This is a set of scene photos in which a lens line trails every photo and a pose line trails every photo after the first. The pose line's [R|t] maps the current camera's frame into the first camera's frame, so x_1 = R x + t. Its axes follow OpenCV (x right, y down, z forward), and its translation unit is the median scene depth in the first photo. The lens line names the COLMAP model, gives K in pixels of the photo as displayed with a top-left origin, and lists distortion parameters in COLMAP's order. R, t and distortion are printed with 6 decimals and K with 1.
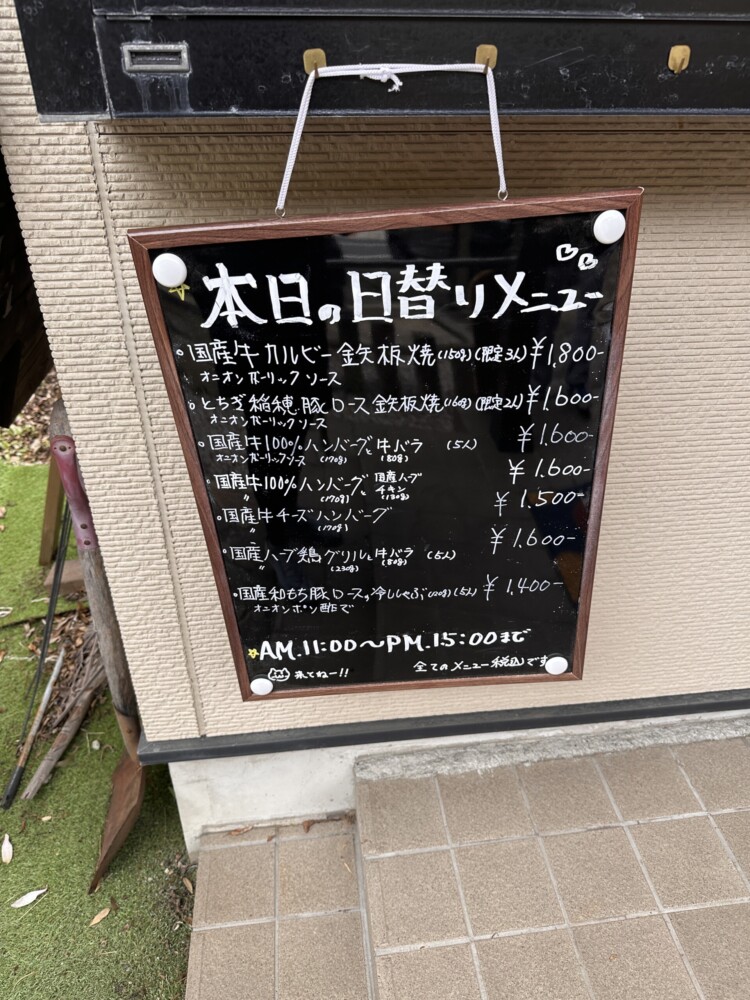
lens RADIAL K [[702.9, 0, 375.6], [0, 702.9, 501.1], [0, 0, 1]] dist [-0.001939, -0.000242]
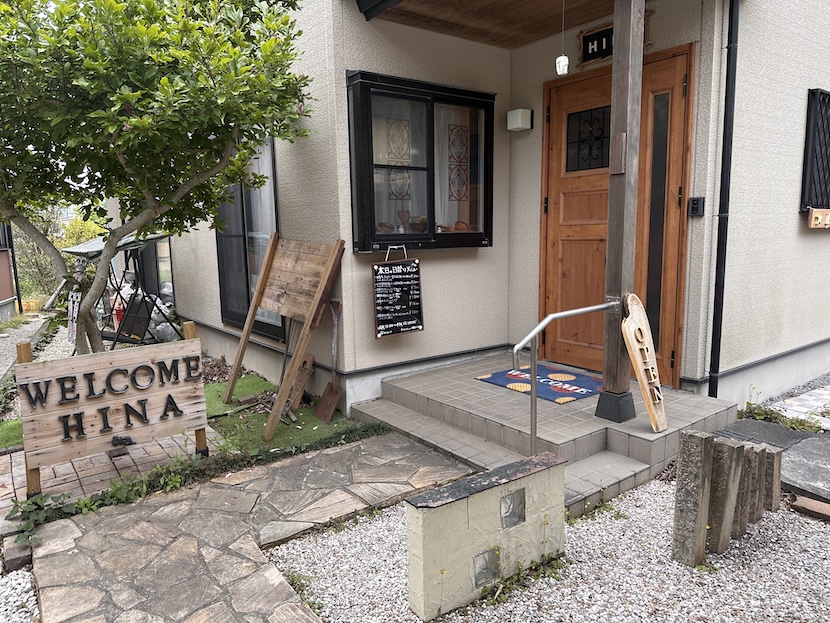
lens RADIAL K [[583.4, 0, 414.9], [0, 583.4, 312.9], [0, 0, 1]] dist [-0.001939, -0.000242]
pose [[0.861704, -0.086499, 0.499984, -2.968752], [0.279872, 0.902943, -0.326137, 2.247514], [-0.423247, 0.420965, 0.802278, -4.007753]]
